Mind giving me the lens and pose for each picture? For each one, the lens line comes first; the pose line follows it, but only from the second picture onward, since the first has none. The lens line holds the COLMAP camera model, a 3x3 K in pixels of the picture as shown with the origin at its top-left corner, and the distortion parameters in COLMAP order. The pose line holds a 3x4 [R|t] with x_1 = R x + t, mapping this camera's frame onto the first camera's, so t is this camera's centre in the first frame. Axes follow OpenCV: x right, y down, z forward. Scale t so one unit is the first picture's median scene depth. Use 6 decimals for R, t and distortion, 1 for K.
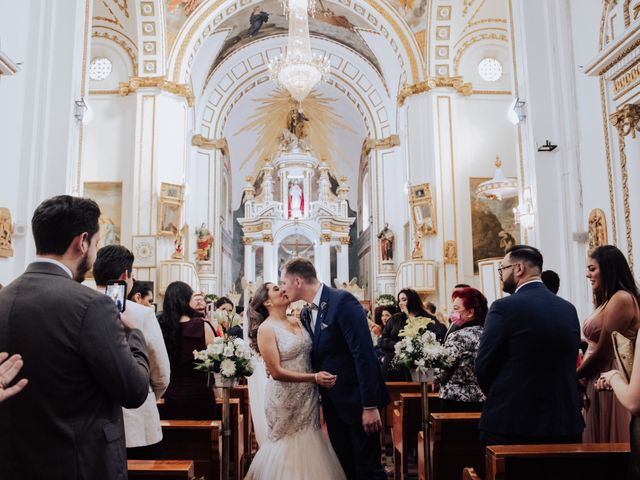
lens RADIAL K [[578.4, 0, 289.6], [0, 578.4, 240.4], [0, 0, 1]] dist [-0.075250, 0.004390]
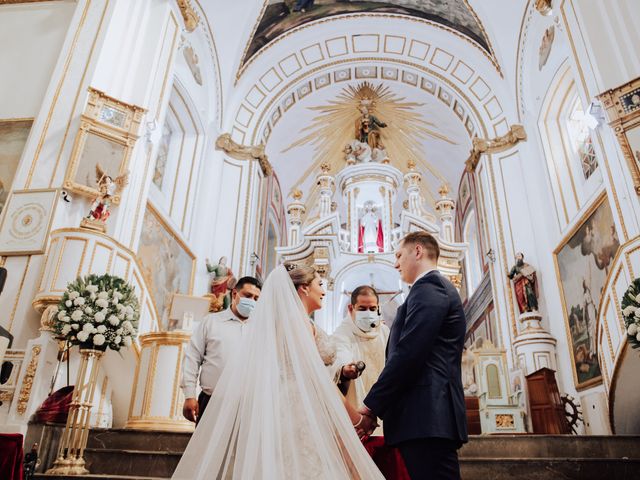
lens RADIAL K [[484.1, 0, 320.0], [0, 484.1, 240.0], [0, 0, 1]] dist [-0.133725, 0.081536]
pose [[0.994986, -0.017089, -0.098547, 0.008688], [-0.011640, 0.958815, -0.283792, 0.100672], [0.099338, 0.283516, 0.953809, 0.507535]]
